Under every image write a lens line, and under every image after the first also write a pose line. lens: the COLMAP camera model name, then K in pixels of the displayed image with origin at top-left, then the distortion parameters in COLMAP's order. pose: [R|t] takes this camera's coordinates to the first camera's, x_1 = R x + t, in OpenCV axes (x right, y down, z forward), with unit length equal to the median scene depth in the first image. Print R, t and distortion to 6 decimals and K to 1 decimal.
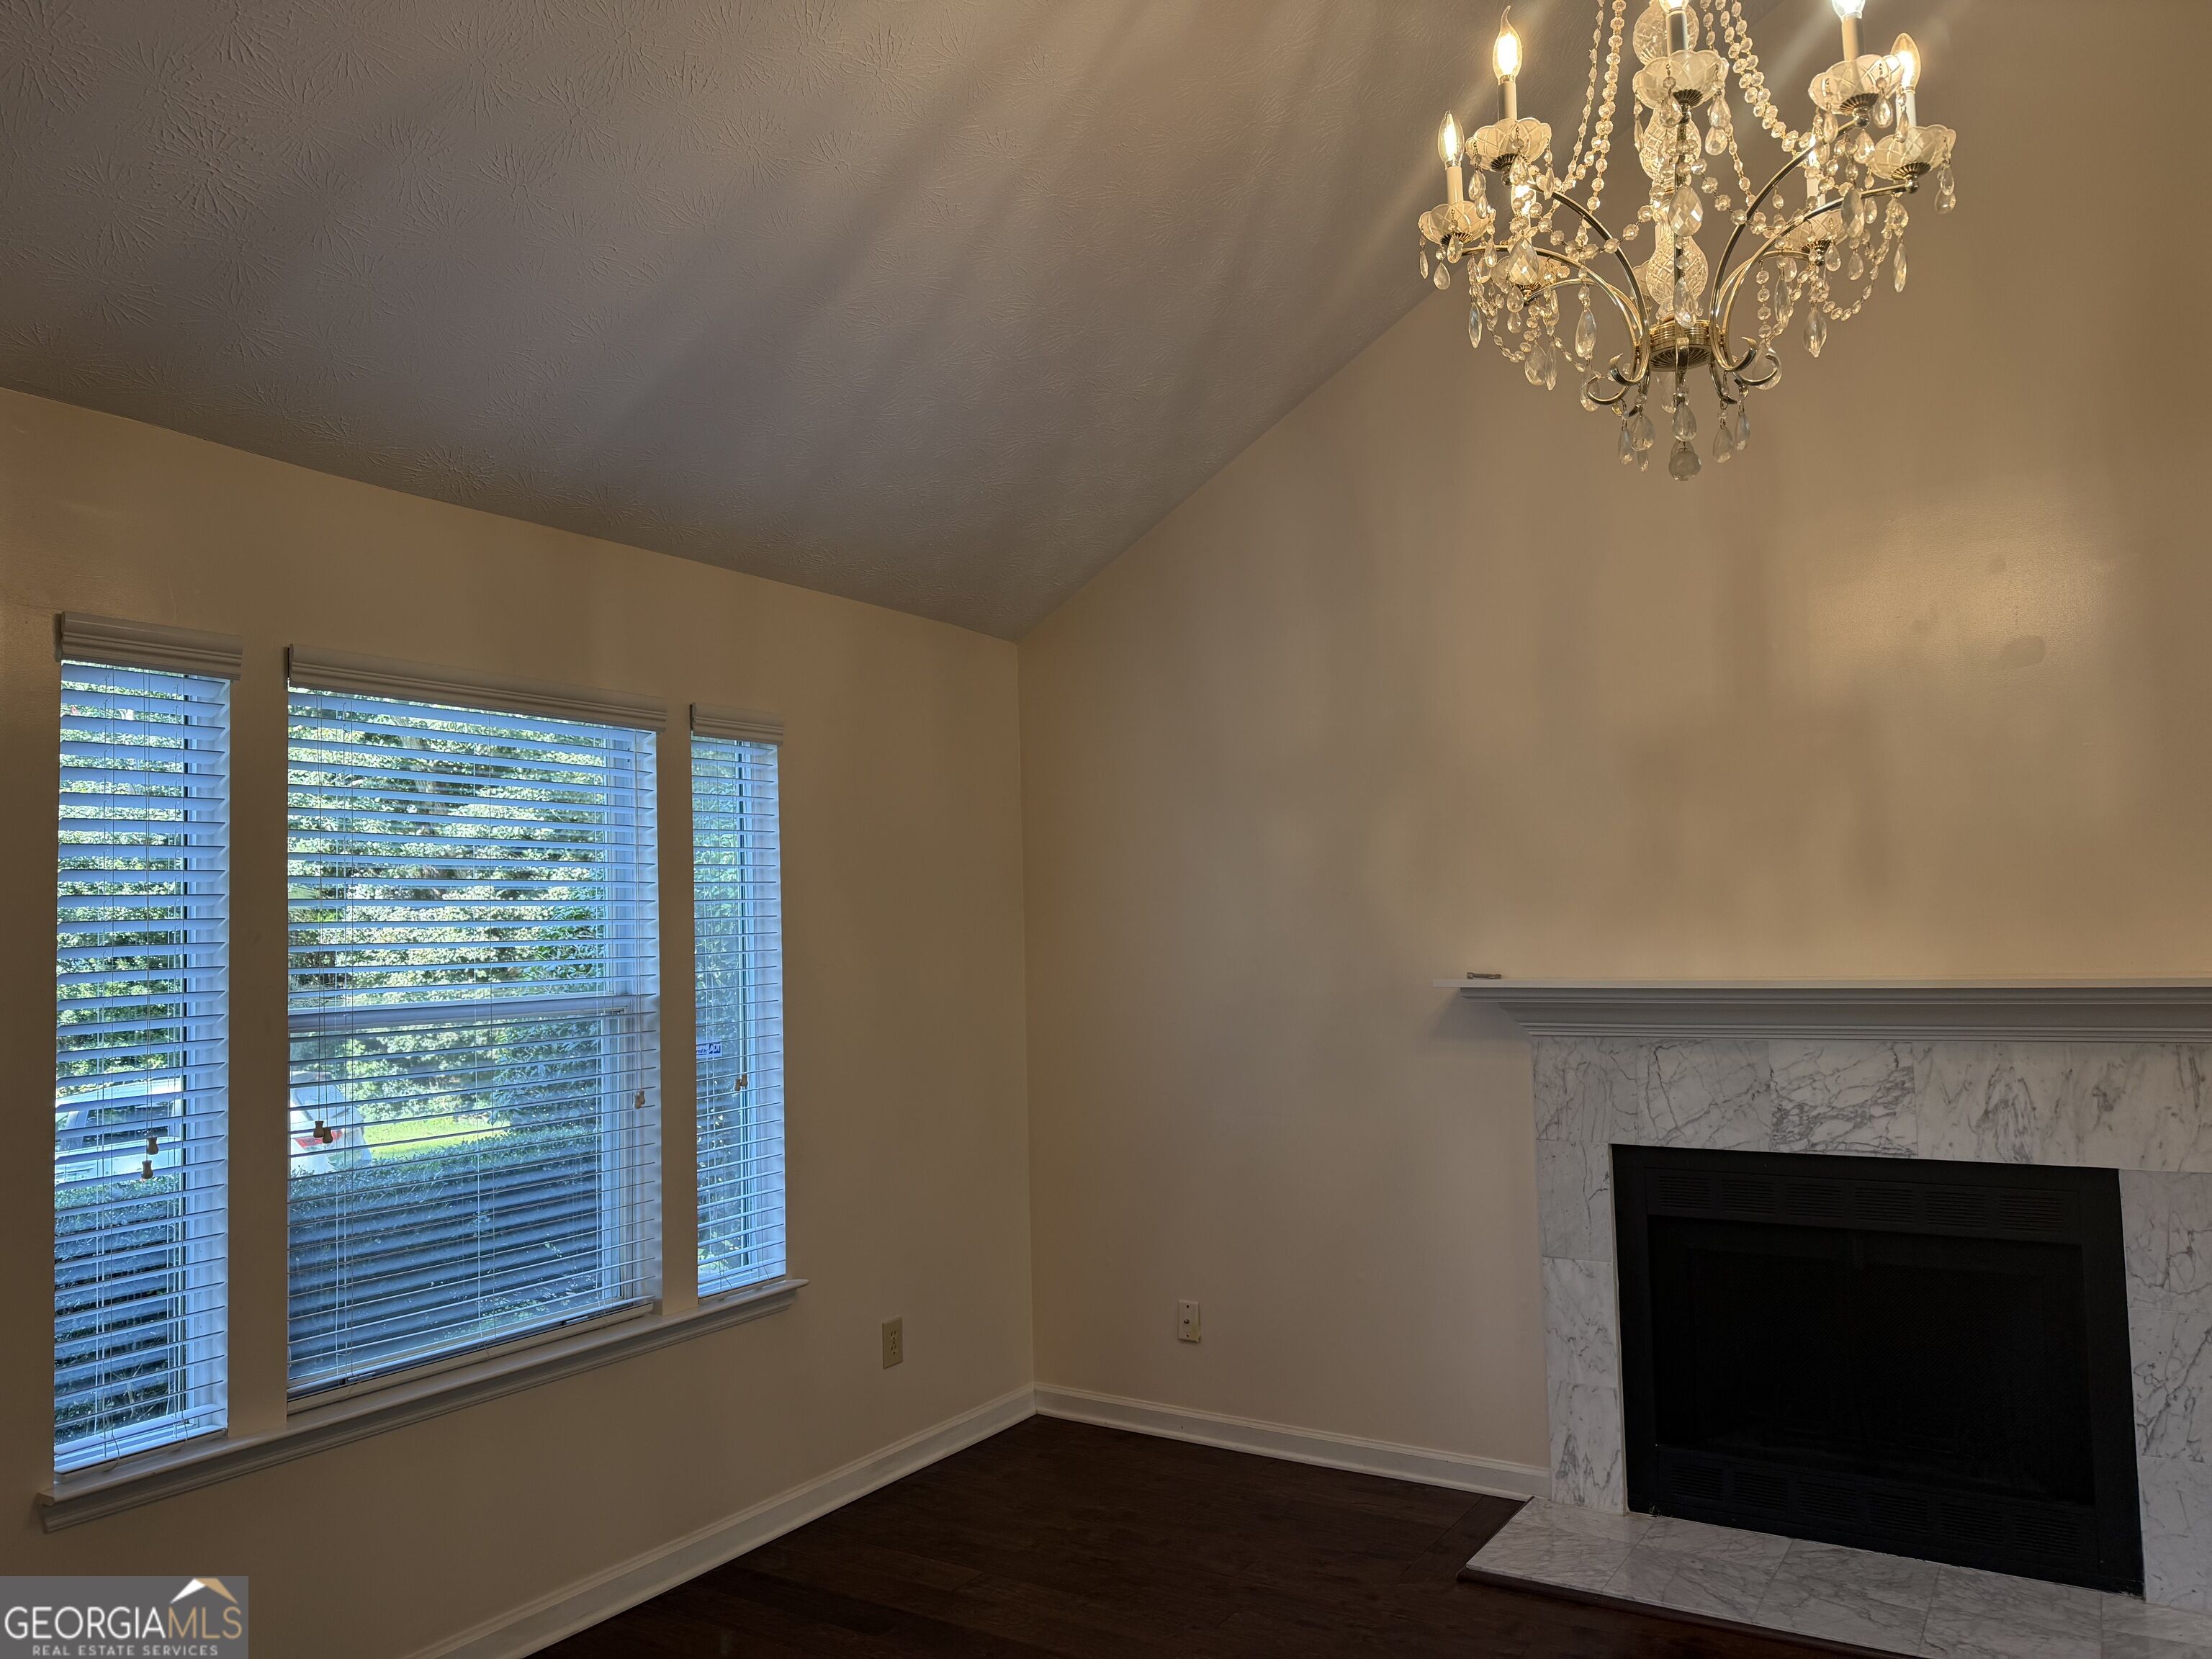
lens RADIAL K [[1538.7, 0, 1099.0], [0, 1538.7, 852.4], [0, 0, 1]] dist [0.082285, -0.111063]
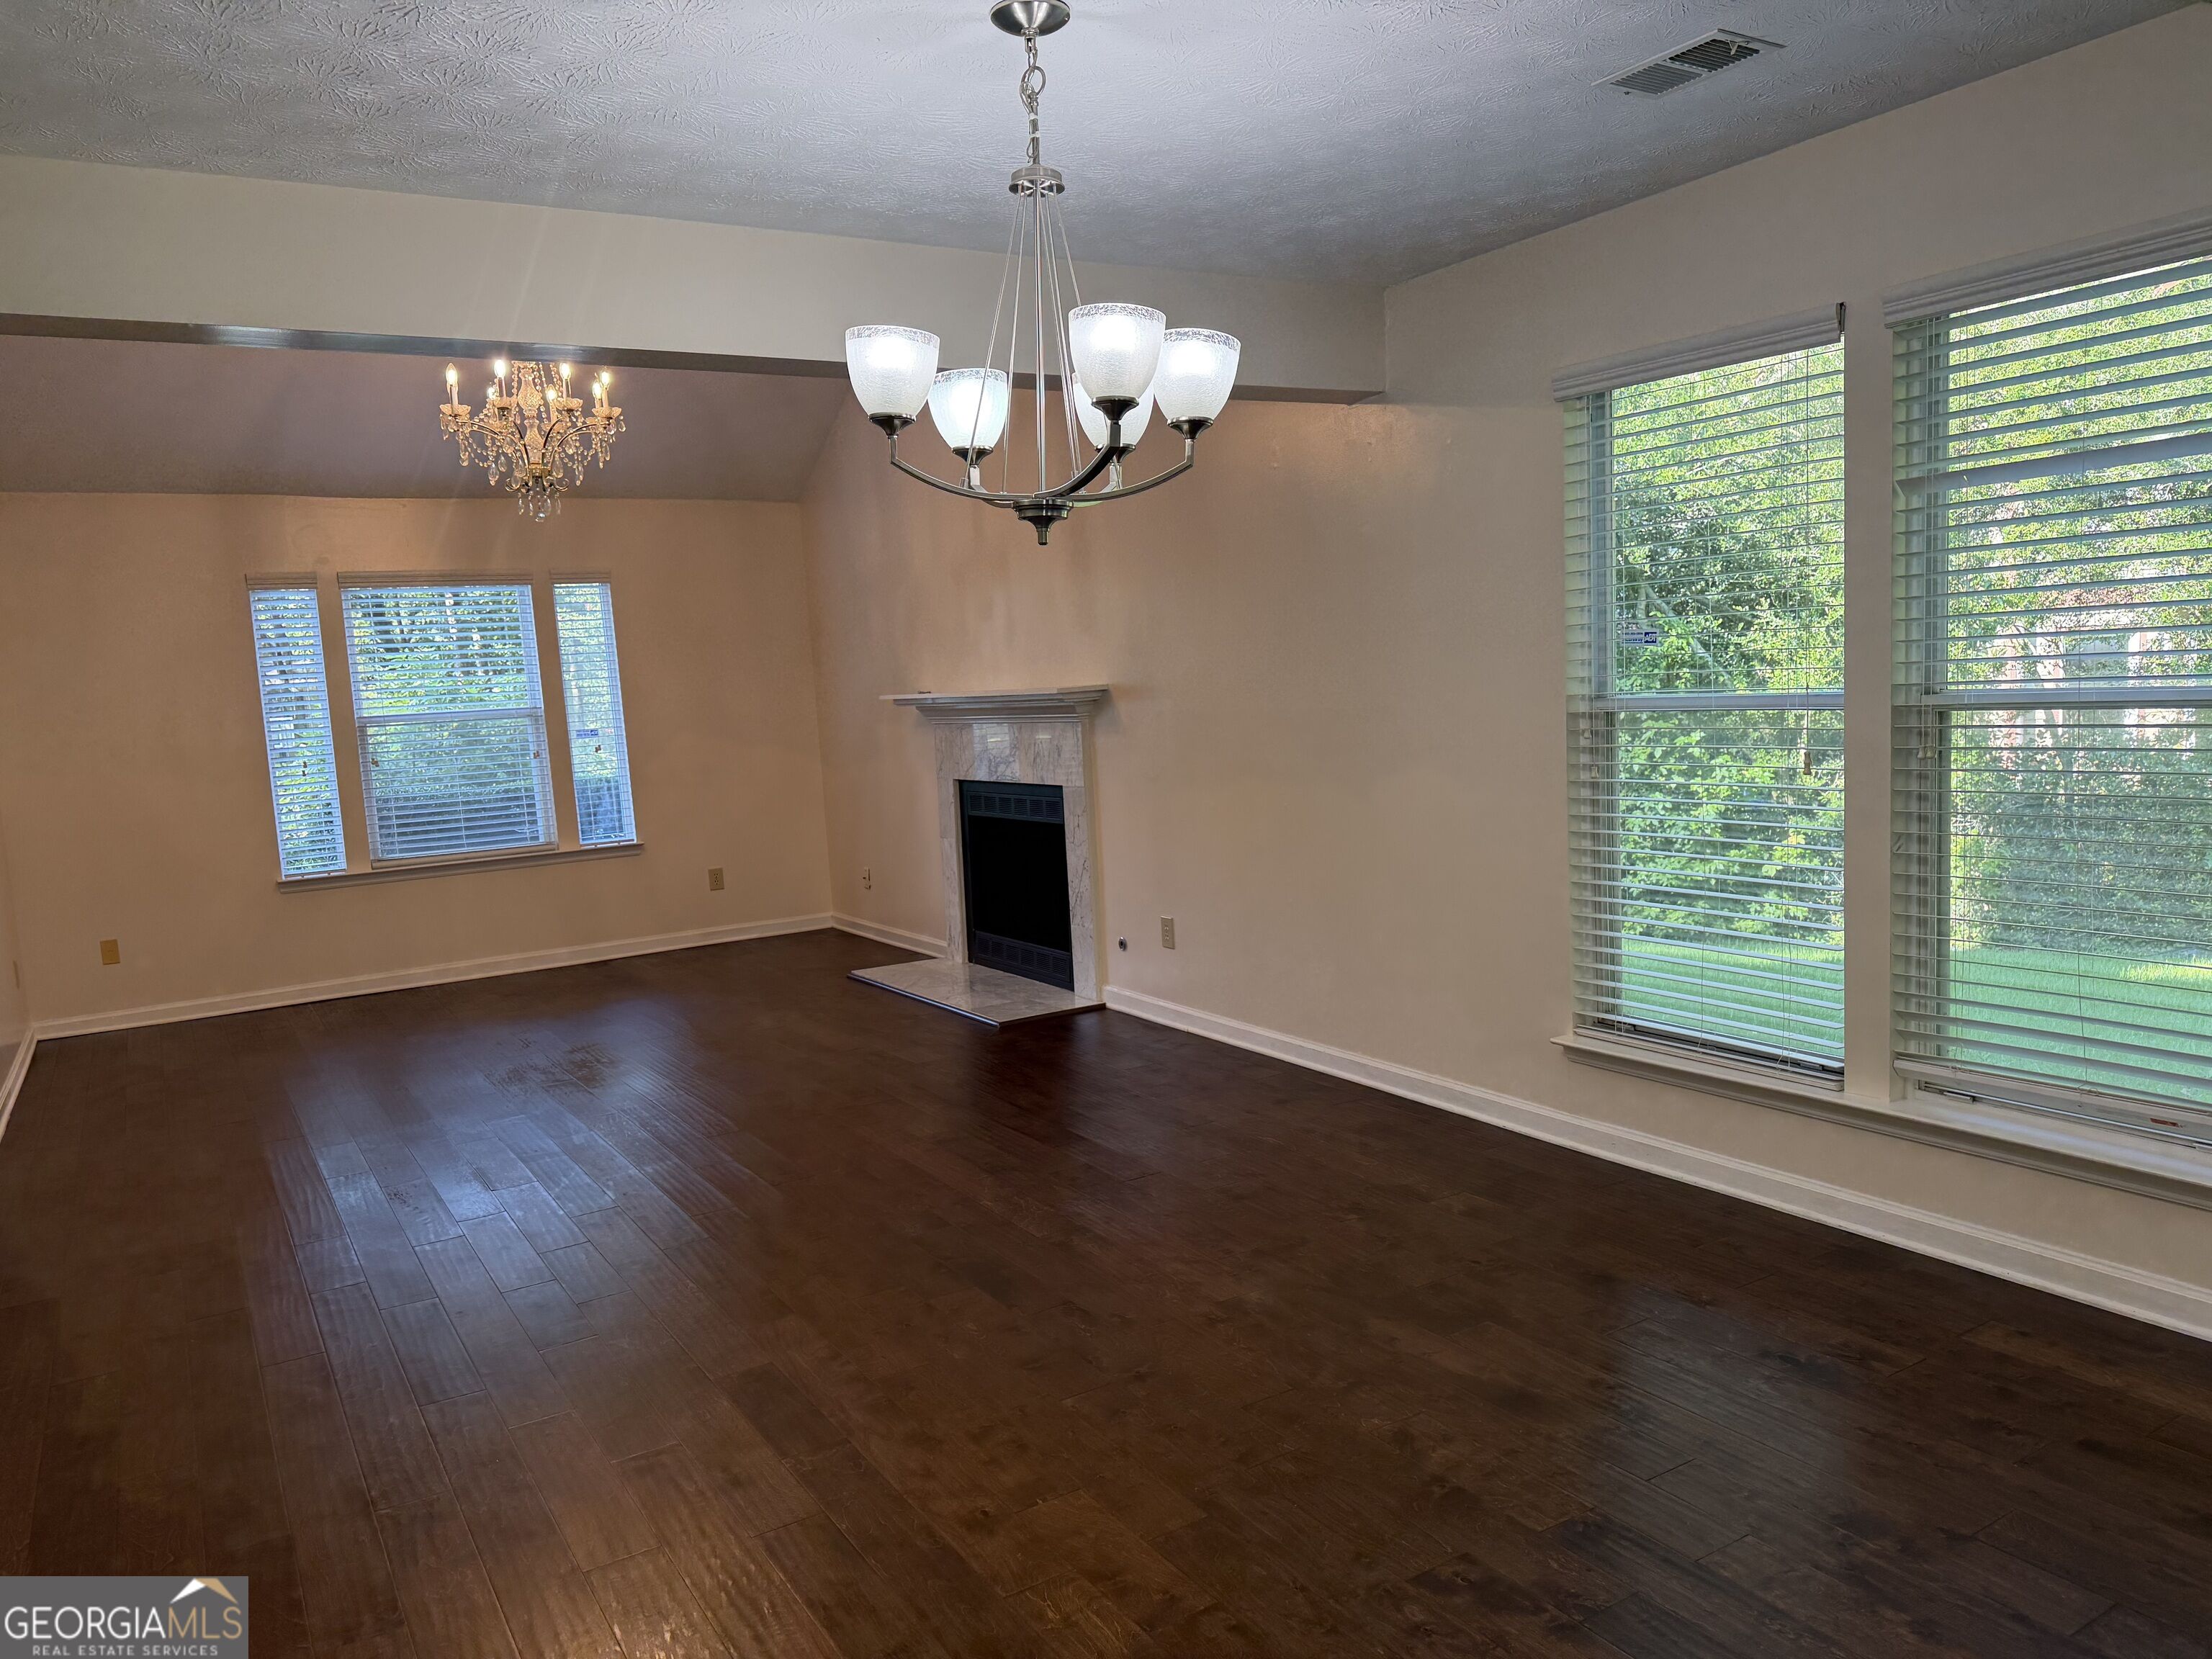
lens RADIAL K [[1538.7, 0, 1099.0], [0, 1538.7, 852.4], [0, 0, 1]] dist [0.082285, -0.111063]
pose [[0.907551, 0.024929, -0.419200, 1.312532], [0.056024, 0.982126, 0.179694, -0.055601], [0.416187, -0.186566, 0.889933, -0.647378]]
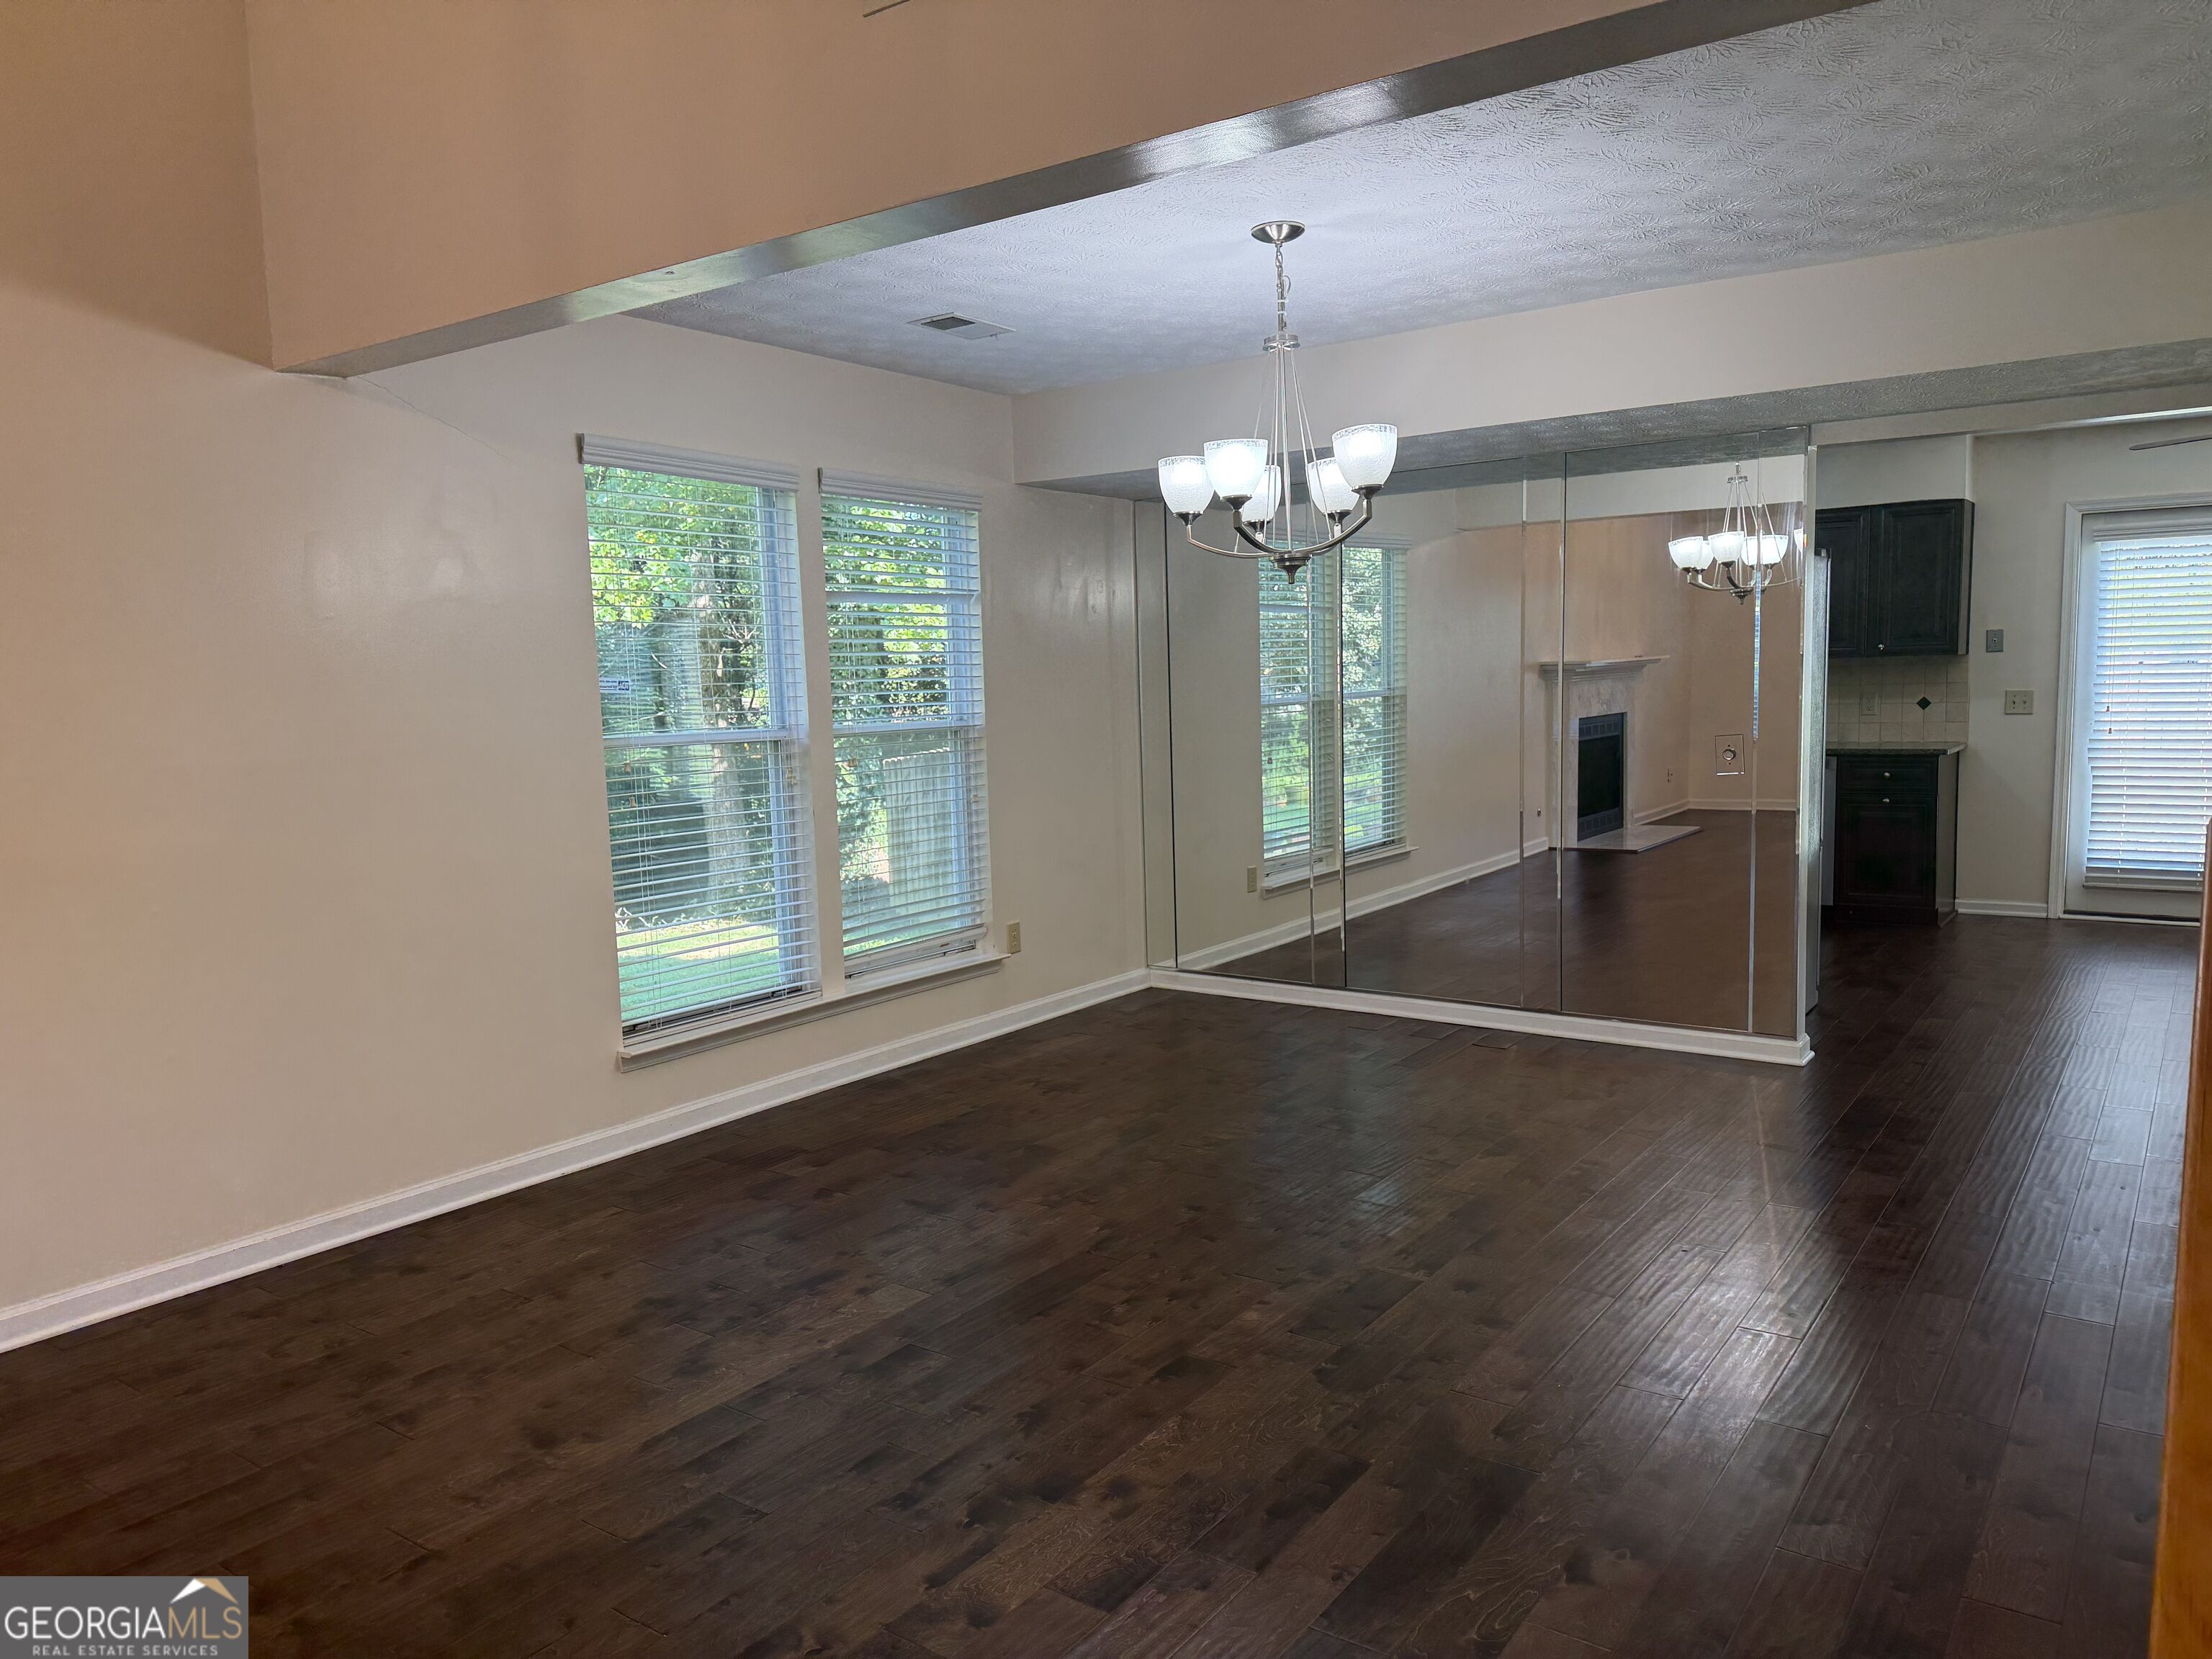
lens RADIAL K [[1538.7, 0, 1099.0], [0, 1538.7, 852.4], [0, 0, 1]] dist [0.082285, -0.111063]
pose [[0.034647, -0.088936, 0.995435, -4.017707], [-0.034150, 0.995346, 0.090116, 0.246179], [-0.998816, -0.037117, 0.031448, 2.182301]]
